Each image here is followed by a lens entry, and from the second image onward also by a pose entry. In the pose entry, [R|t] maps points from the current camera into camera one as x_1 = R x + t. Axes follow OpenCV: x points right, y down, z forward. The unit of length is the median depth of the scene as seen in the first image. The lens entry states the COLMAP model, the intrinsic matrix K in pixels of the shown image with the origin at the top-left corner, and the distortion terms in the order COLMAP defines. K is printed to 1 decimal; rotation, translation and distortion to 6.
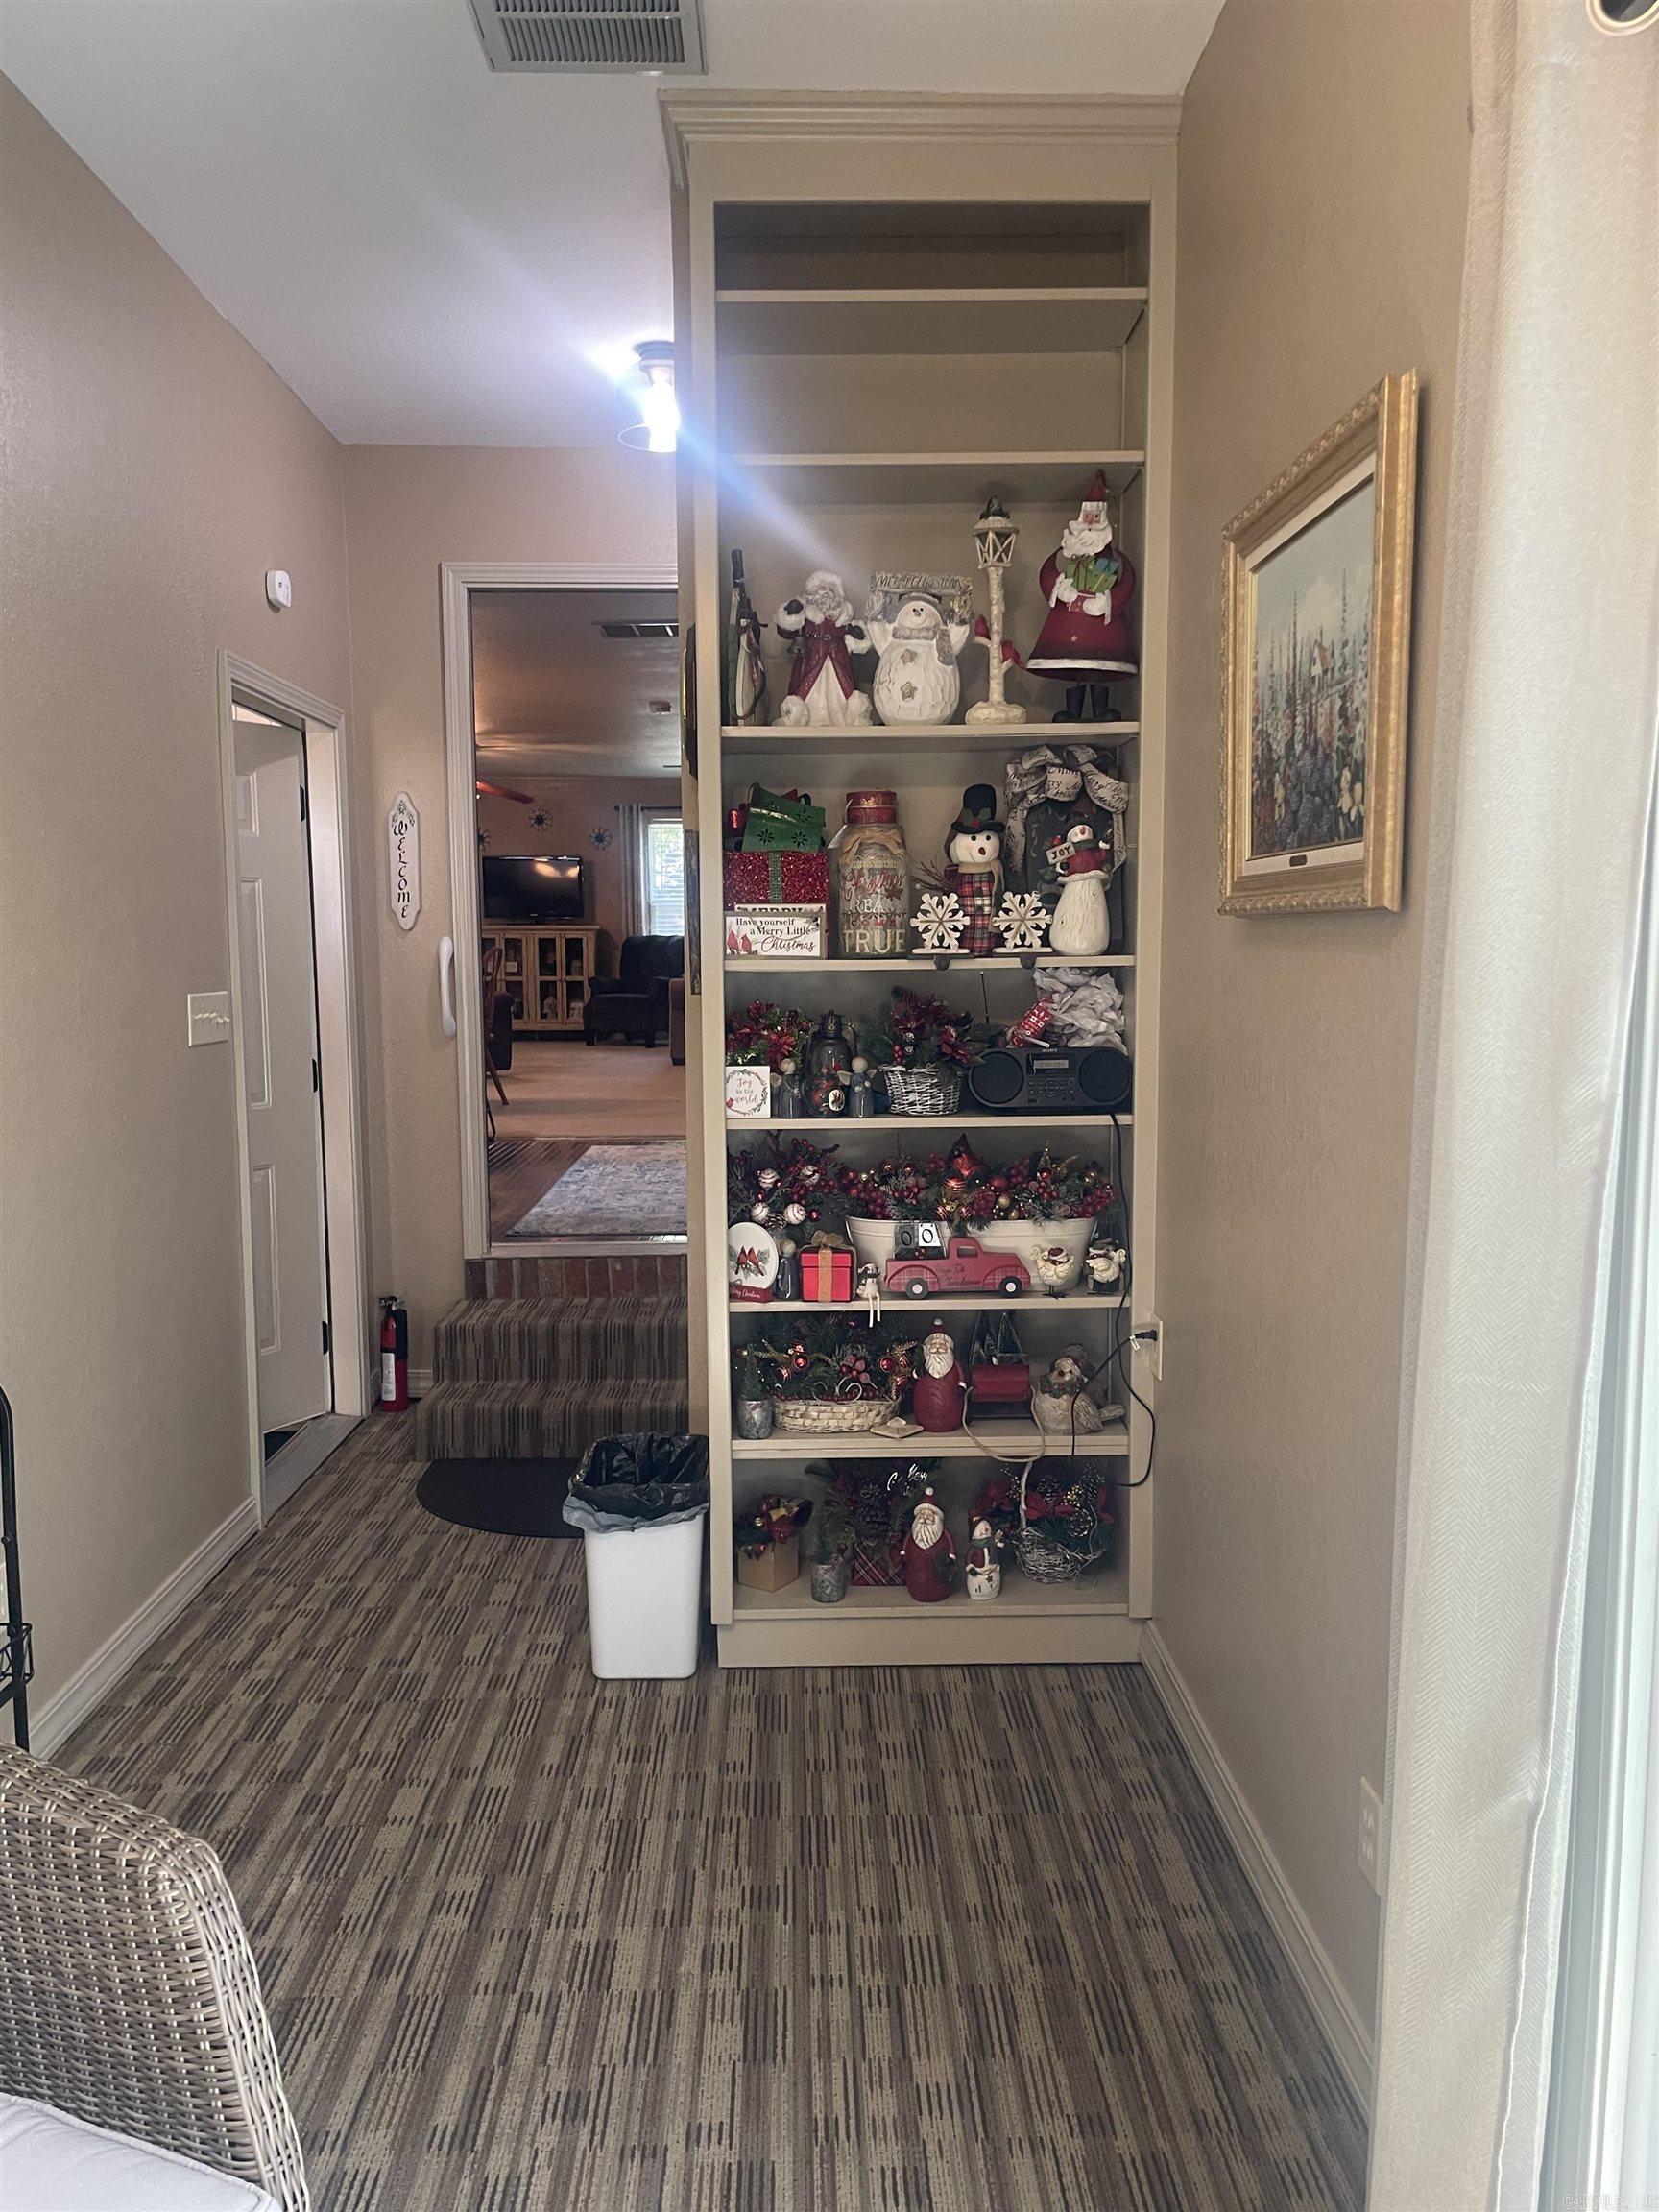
lens RADIAL K [[1661.3, 0, 827.6], [0, 1661.3, 1112.3], [0, 0, 1]] dist [0.084019, -0.110564]
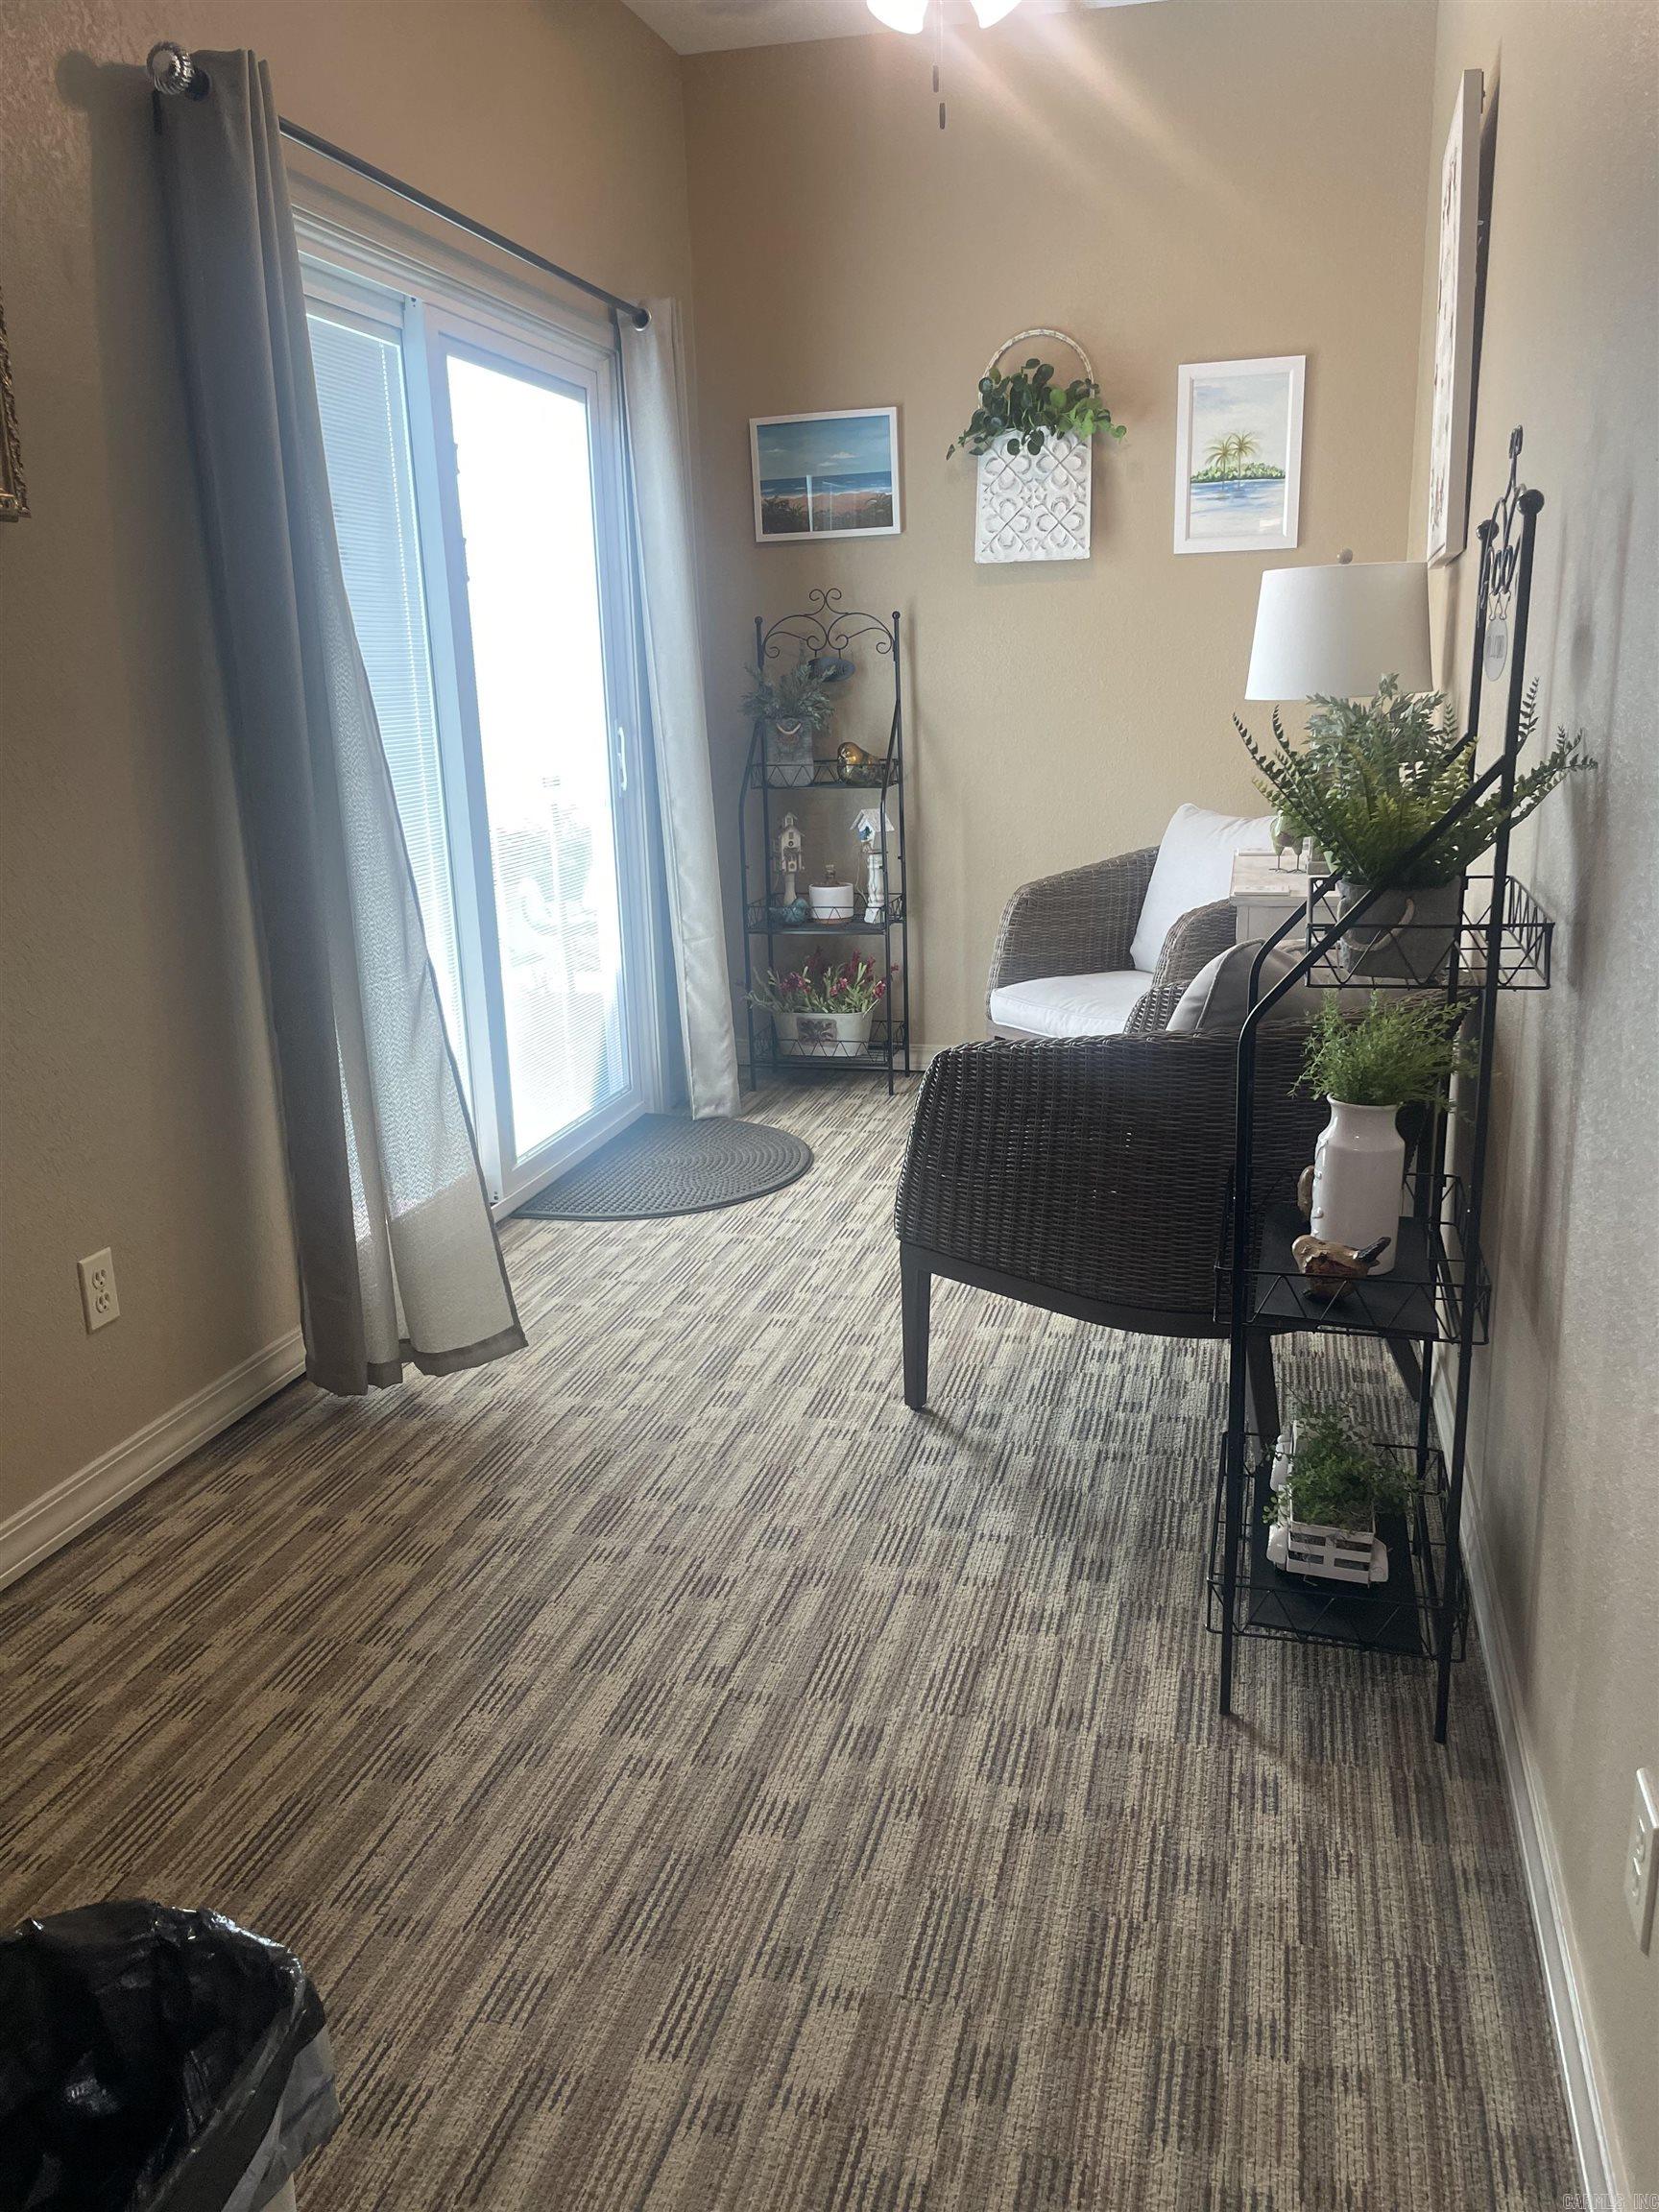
lens RADIAL K [[1661.3, 0, 829.8], [0, 1661.3, 1104.7], [0, 0, 1]] dist [0.084019, -0.110564]
pose [[-0.959900, -0.045846, 0.276568, -0.475260], [0.055526, 0.935901, 0.347860, -0.094442], [-0.274788, 0.349267, -0.895826, 1.689380]]
